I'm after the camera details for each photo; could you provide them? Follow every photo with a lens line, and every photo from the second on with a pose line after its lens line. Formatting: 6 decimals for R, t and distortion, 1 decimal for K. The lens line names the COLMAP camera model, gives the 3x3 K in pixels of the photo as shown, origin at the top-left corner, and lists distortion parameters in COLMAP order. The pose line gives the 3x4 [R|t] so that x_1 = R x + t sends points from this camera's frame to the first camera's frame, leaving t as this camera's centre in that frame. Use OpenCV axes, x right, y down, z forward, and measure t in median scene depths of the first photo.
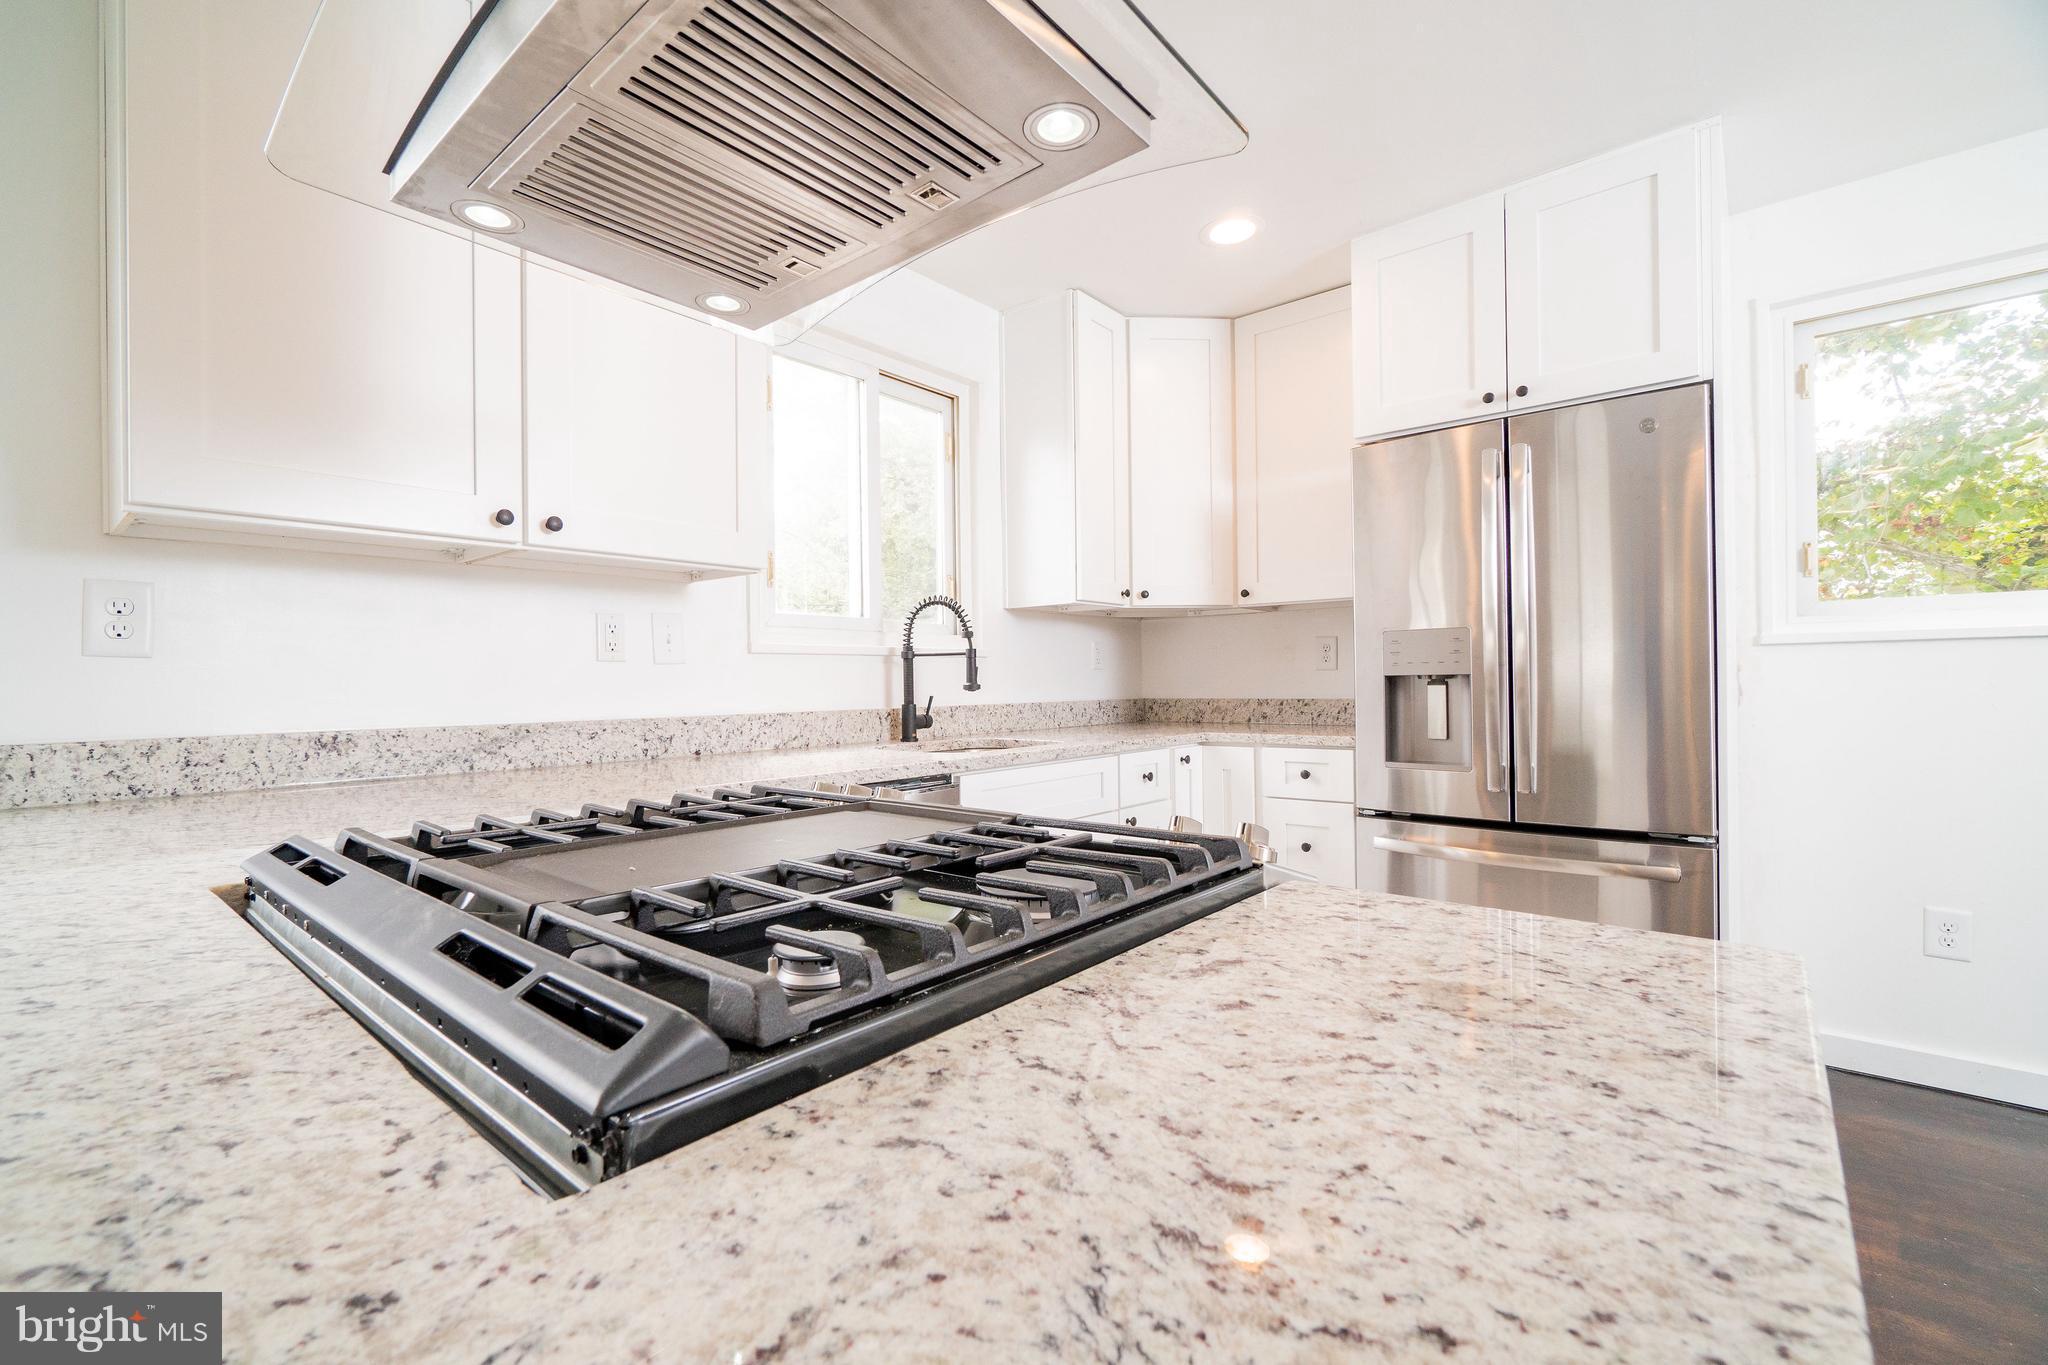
lens RADIAL K [[883.9, 0, 1007.8], [0, 883.9, 677.7], [0, 0, 1]] dist [-0.004135, 0.001958]
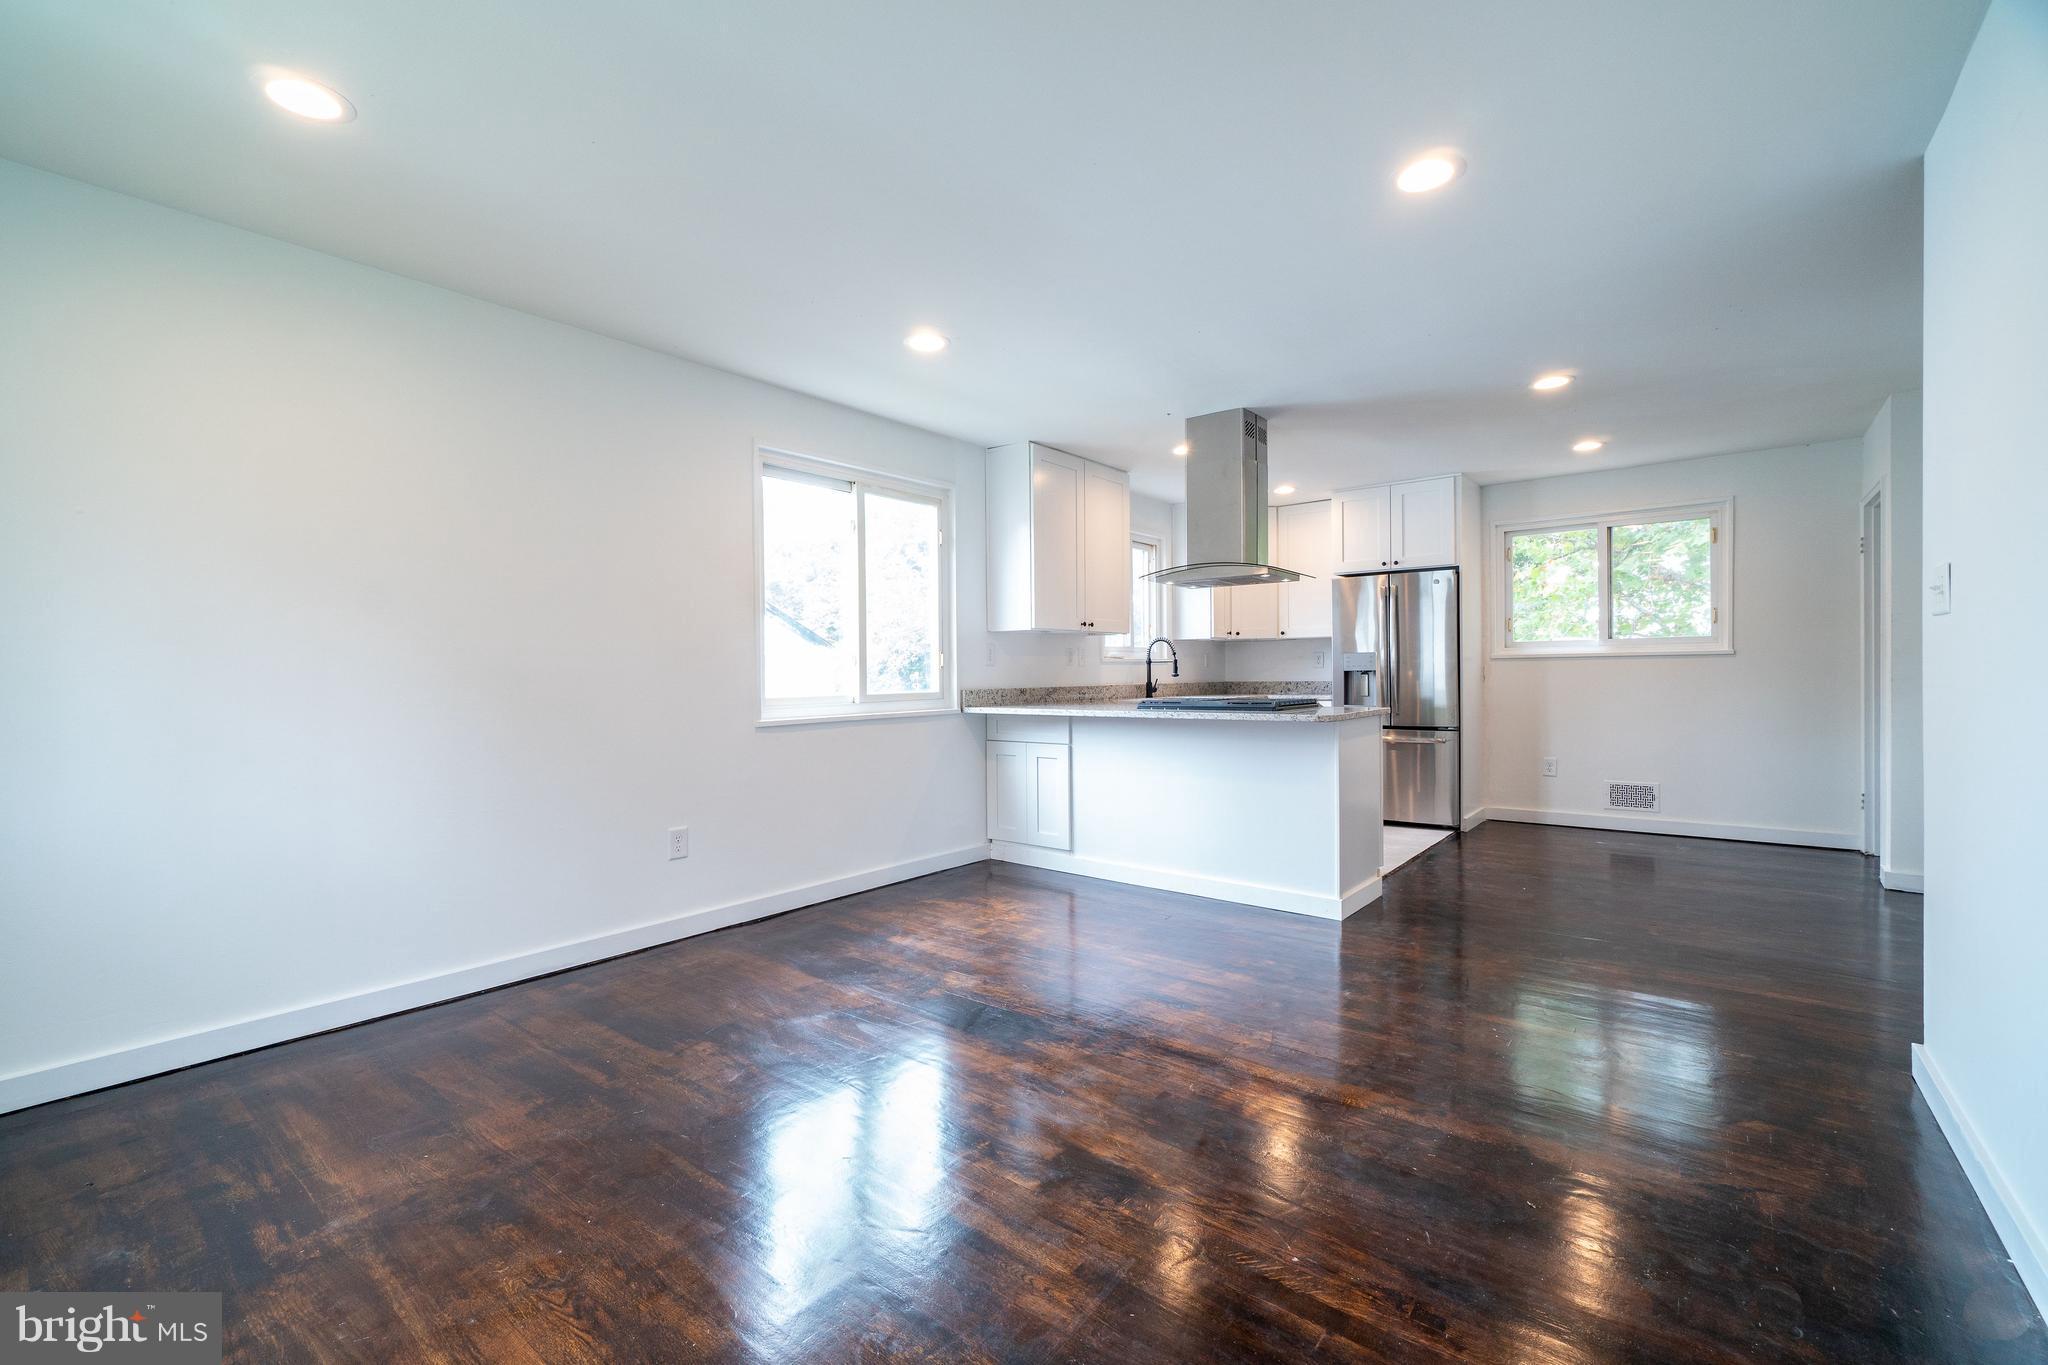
lens RADIAL K [[883.9, 0, 1006.3], [0, 883.9, 679.0], [0, 0, 1]] dist [-0.004135, 0.001958]
pose [[0.999660, 0.001521, 0.026021, -0.603311], [-0.001844, 0.999921, 0.012399, -0.008415], [-0.026000, -0.012442, 0.999584, -1.498111]]
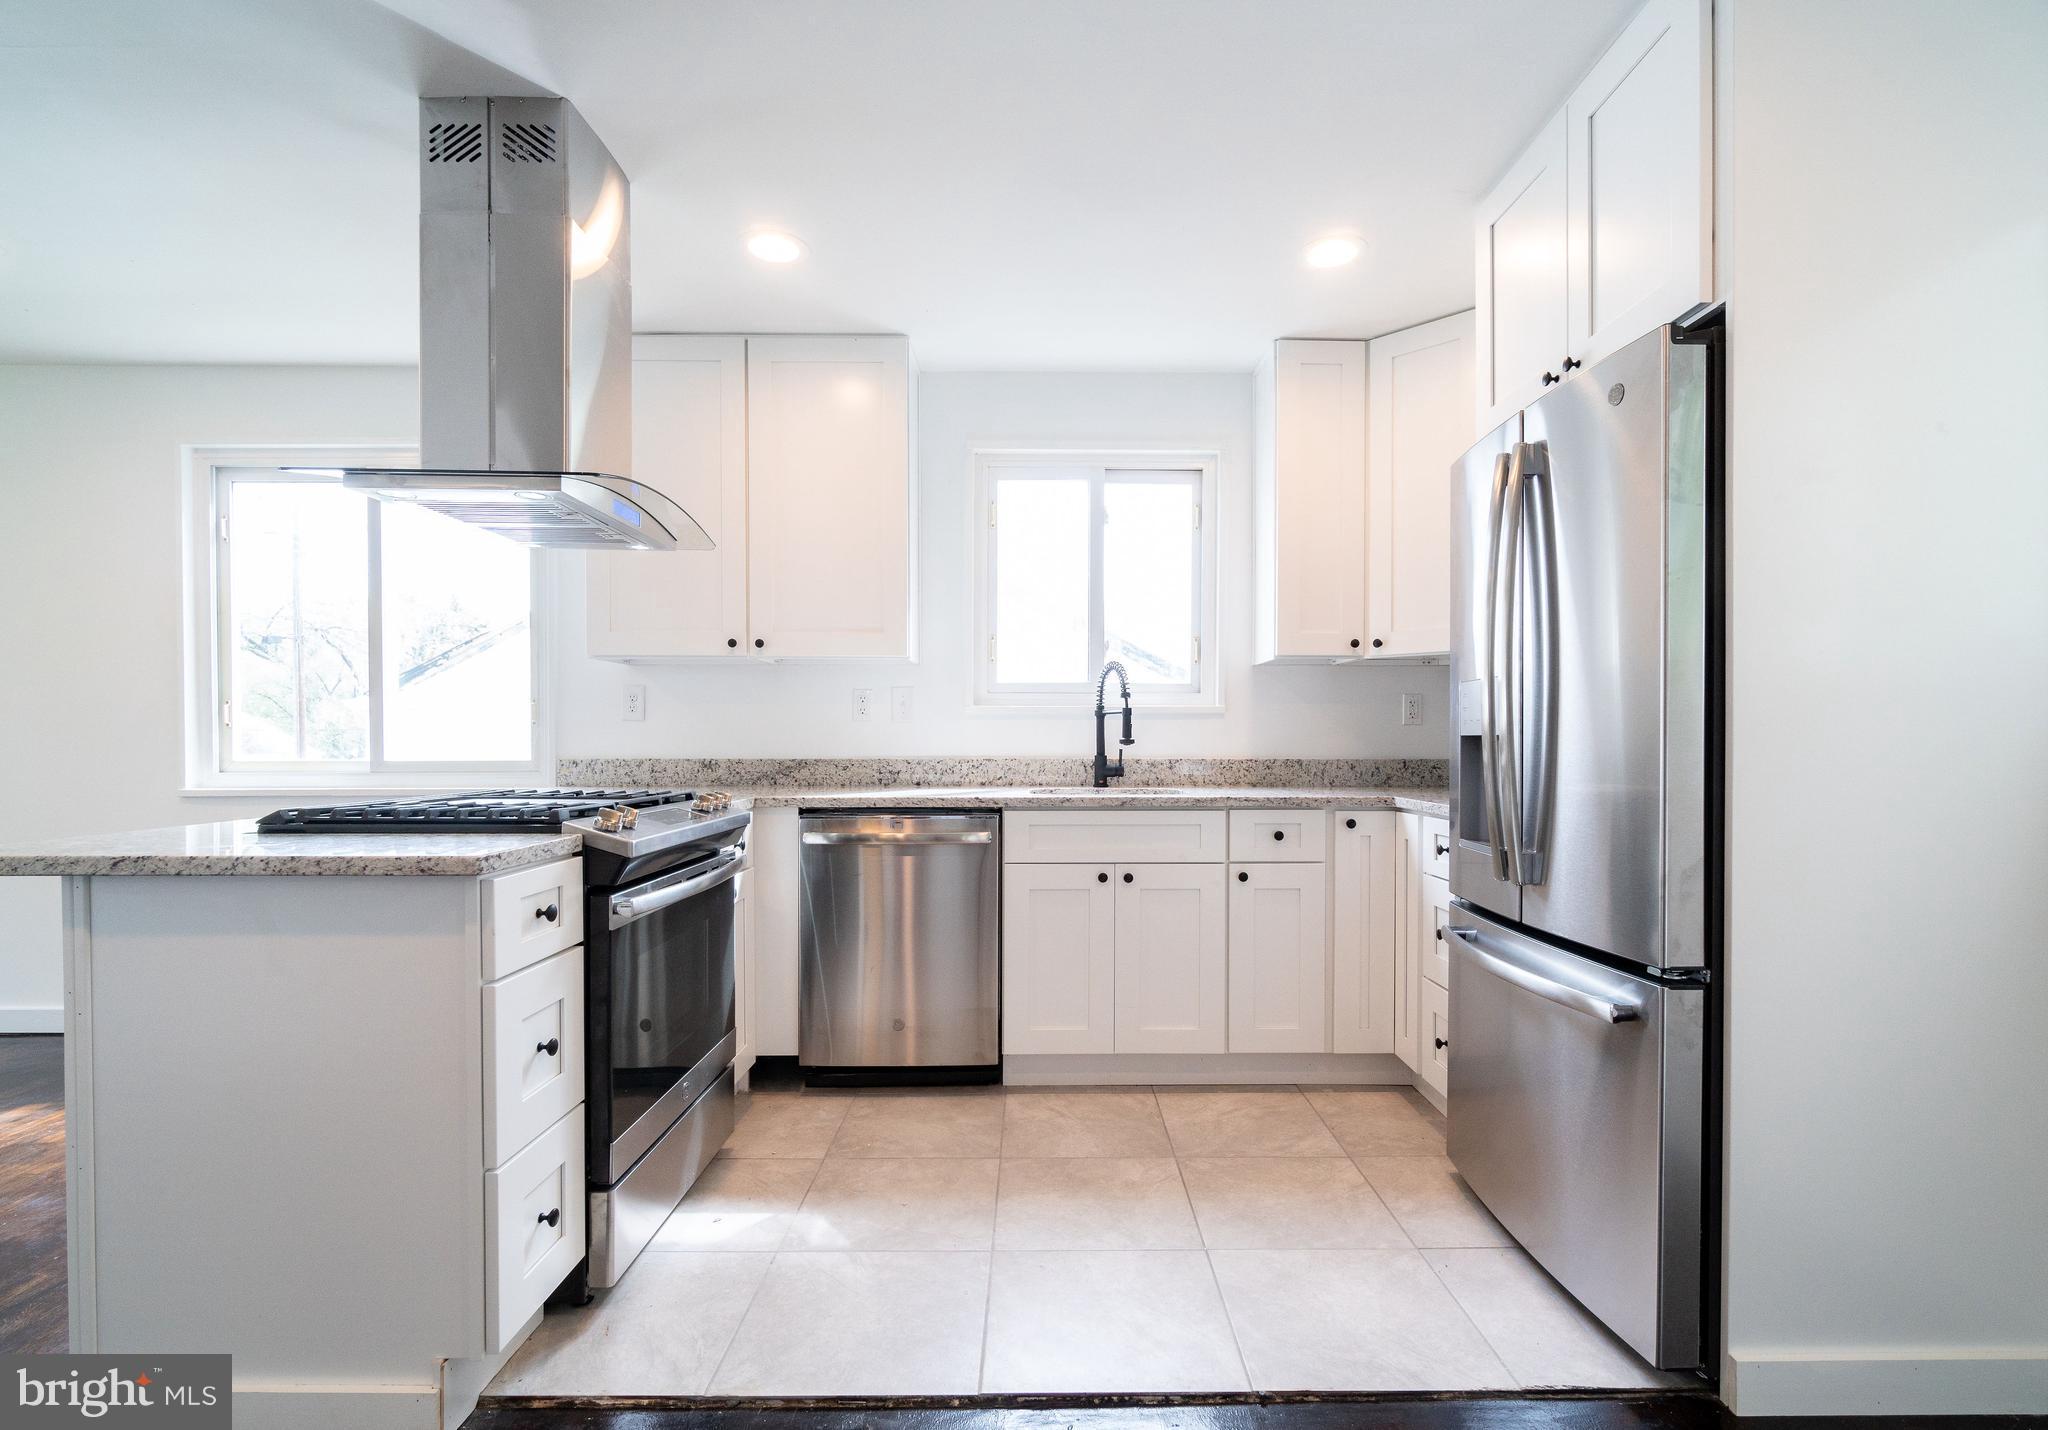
lens RADIAL K [[984.2, 0, 1034.3], [0, 984.2, 728.2], [0, 0, 1]] dist [0.000340, 0.000207]
pose [[0.658378, 0.007054, -0.752654, 0.865316], [-0.004398, 0.999975, 0.005525, -0.013293], [0.752675, -0.000327, 0.658393, 0.081567]]
